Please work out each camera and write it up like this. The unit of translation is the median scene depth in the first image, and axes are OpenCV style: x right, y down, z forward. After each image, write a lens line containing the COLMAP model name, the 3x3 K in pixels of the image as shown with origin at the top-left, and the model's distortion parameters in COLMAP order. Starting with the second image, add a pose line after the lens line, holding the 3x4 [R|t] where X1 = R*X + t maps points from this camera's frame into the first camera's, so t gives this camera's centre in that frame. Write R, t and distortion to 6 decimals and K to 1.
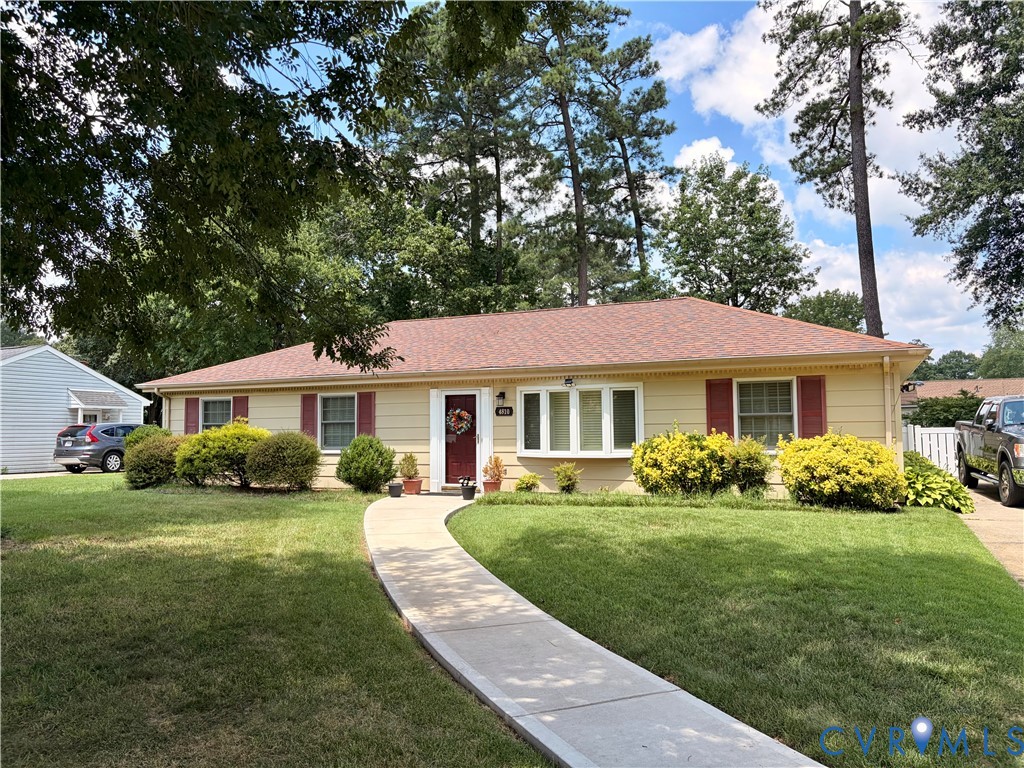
lens RADIAL K [[785.2, 0, 512.0], [0, 785.2, 384.0], [0, 0, 1]] dist [0.021384, -0.019776]
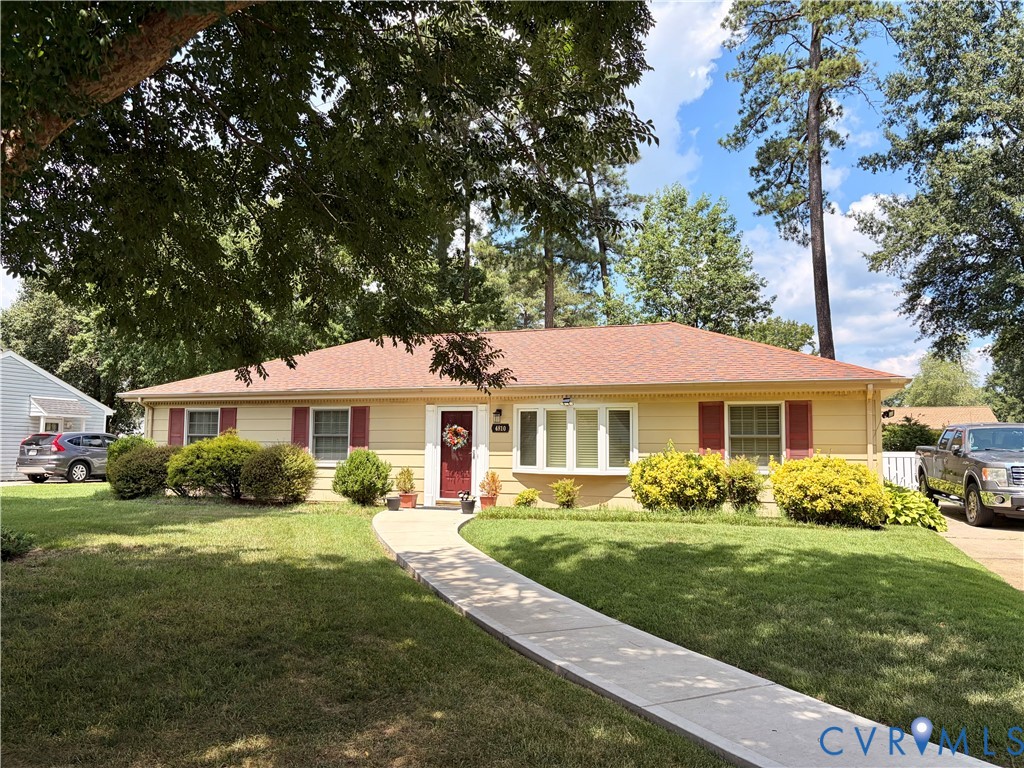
lens RADIAL K [[781.0, 0, 514.4], [0, 781.0, 391.9], [0, 0, 1]] dist [0.016407, -0.000905]
pose [[0.996811, 0.024108, 0.076073, -0.044007], [-0.023127, 0.999638, -0.013751, 0.000596], [-0.076377, 0.011948, 0.997007, -0.012924]]
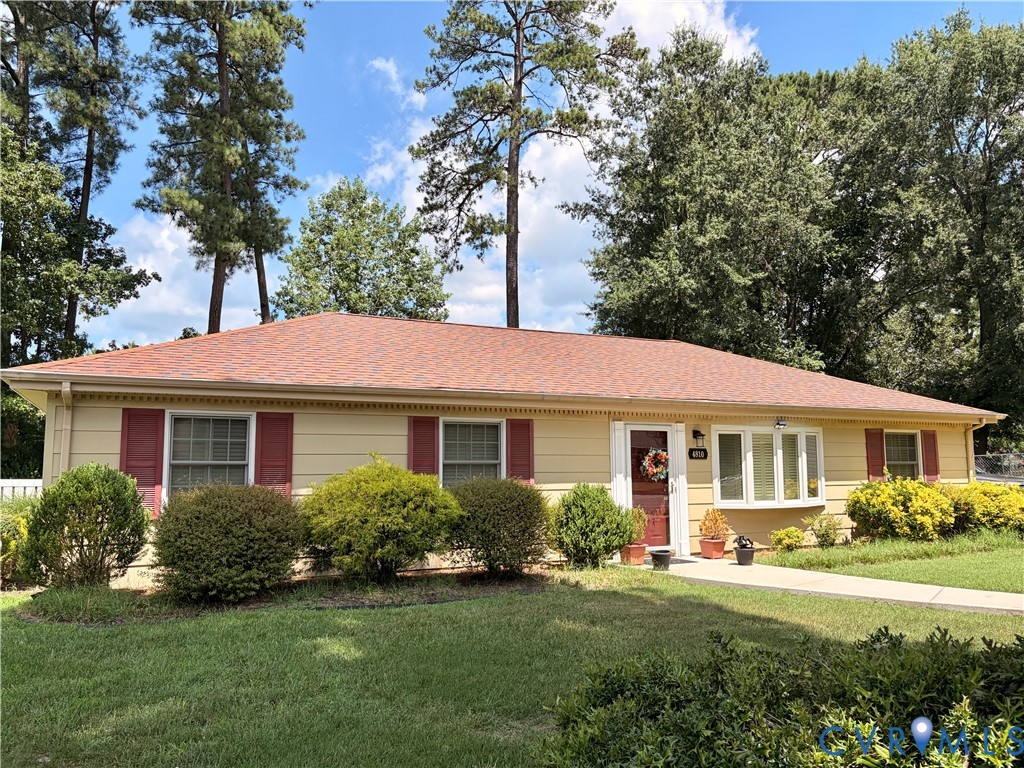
lens RADIAL K [[774.2, 0, 512.0], [0, 774.2, 384.0], [0, 0, 1]] dist [0.011373, 0.001244]
pose [[0.629654, 0.090277, 0.771613, -0.479919], [-0.050733, 0.995883, -0.075117, 0.020575], [-0.775218, 0.008152, 0.631641, 0.396665]]
